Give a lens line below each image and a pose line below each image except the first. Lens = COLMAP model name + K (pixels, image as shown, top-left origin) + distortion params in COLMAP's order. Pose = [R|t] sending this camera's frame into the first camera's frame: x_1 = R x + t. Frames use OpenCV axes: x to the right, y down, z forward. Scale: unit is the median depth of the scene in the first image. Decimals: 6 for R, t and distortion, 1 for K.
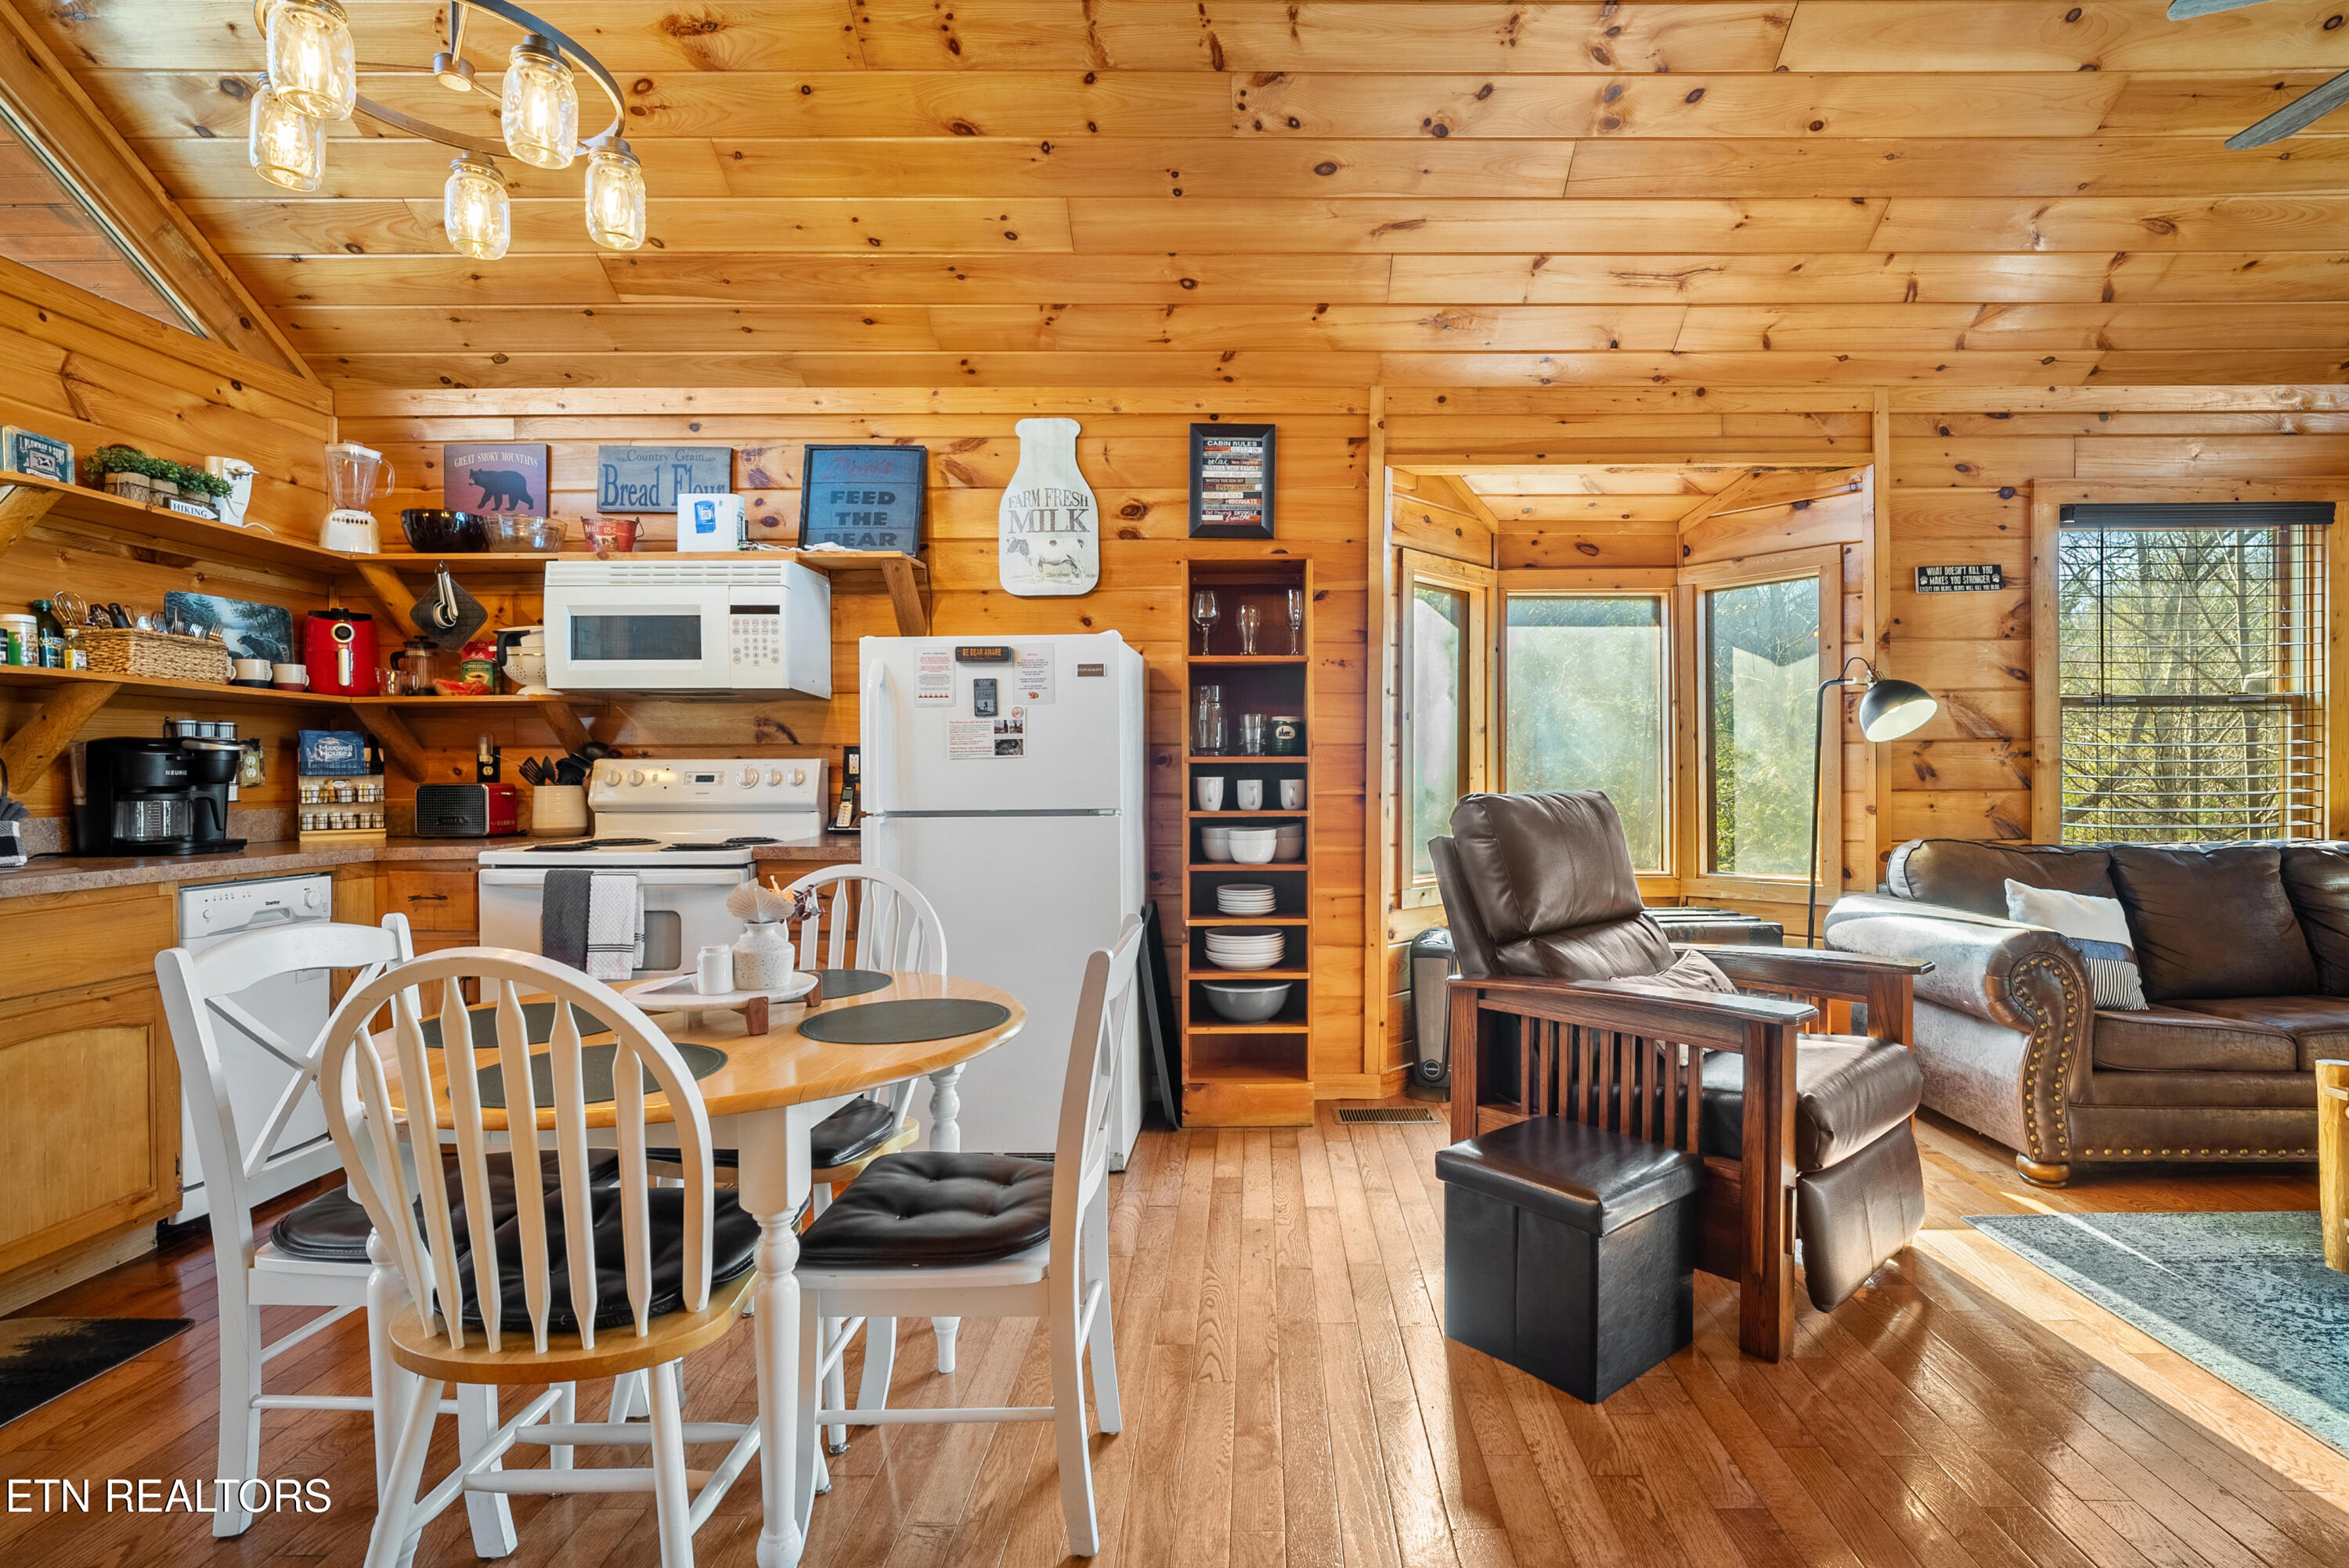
lens RADIAL K [[1075.1, 0, 1253.0], [0, 1075.1, 783.5], [0, 0, 1]] dist [-0.008851, 0.006827]
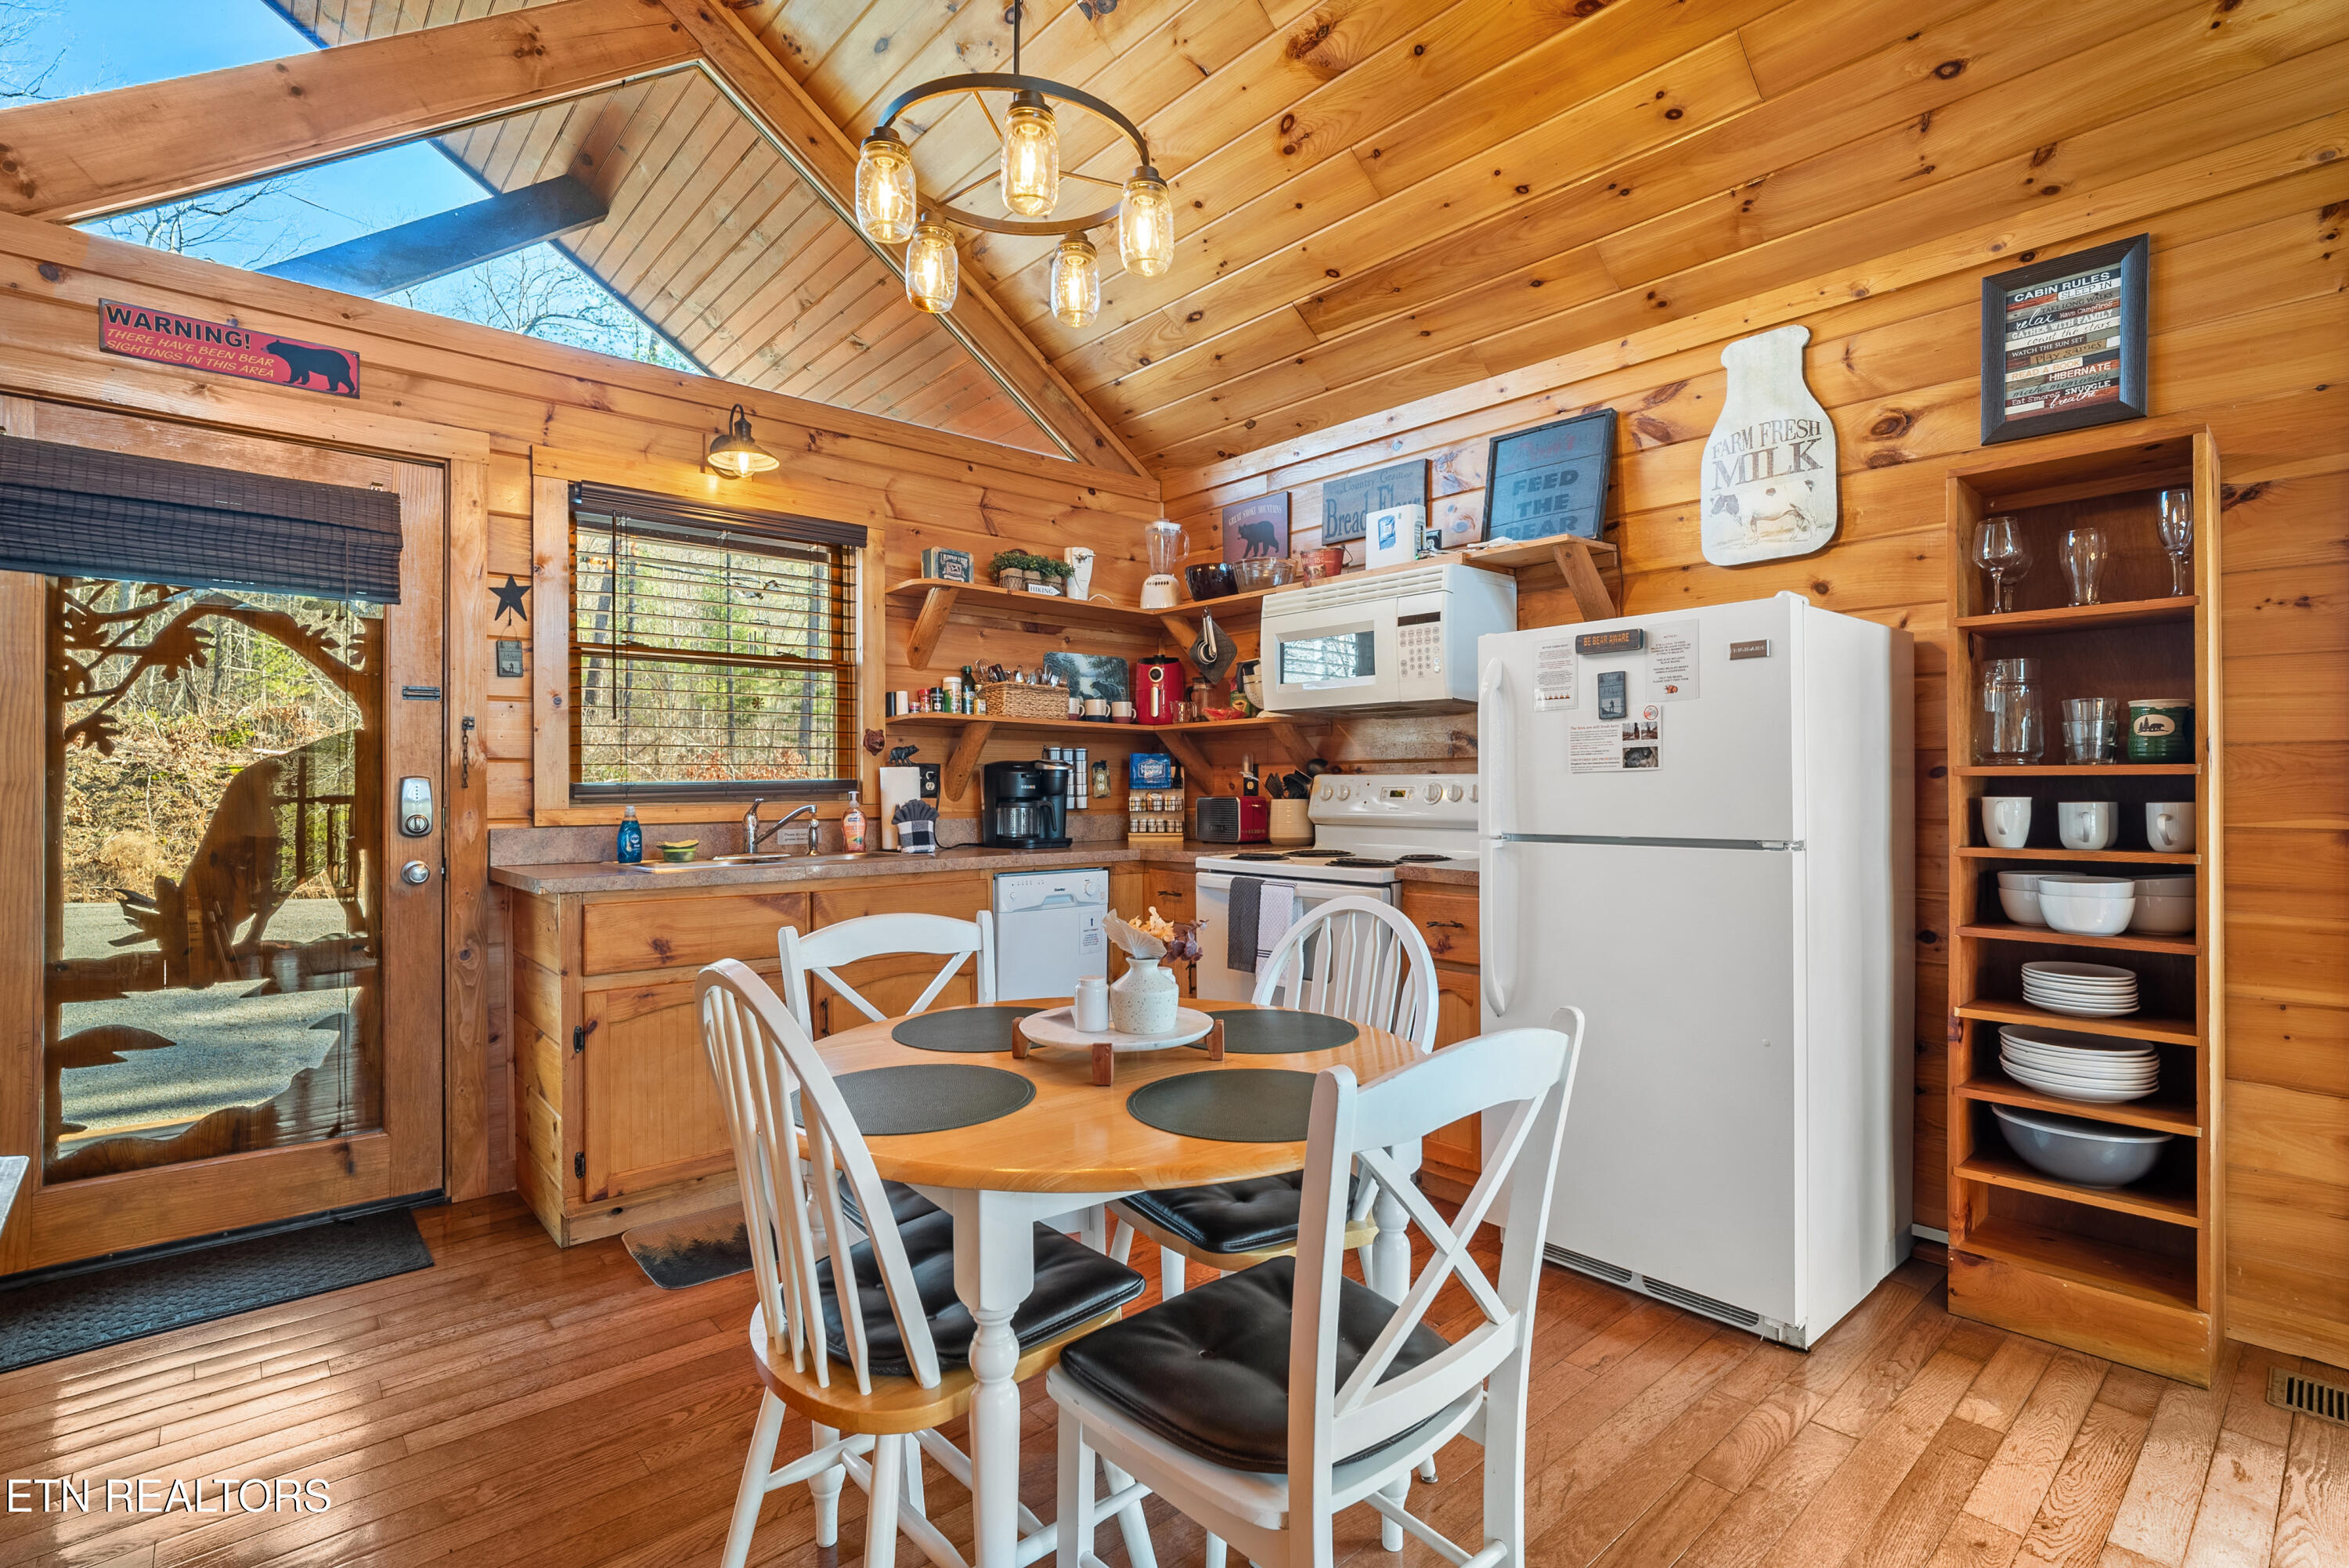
lens RADIAL K [[1075.1, 0, 1253.0], [0, 1075.1, 783.5], [0, 0, 1]] dist [-0.008851, 0.006827]
pose [[0.690827, 0.000243, -0.723020, 0.132182], [-0.009368, 0.999919, -0.008615, -0.004686], [0.722959, 0.012725, 0.690774, 0.230565]]
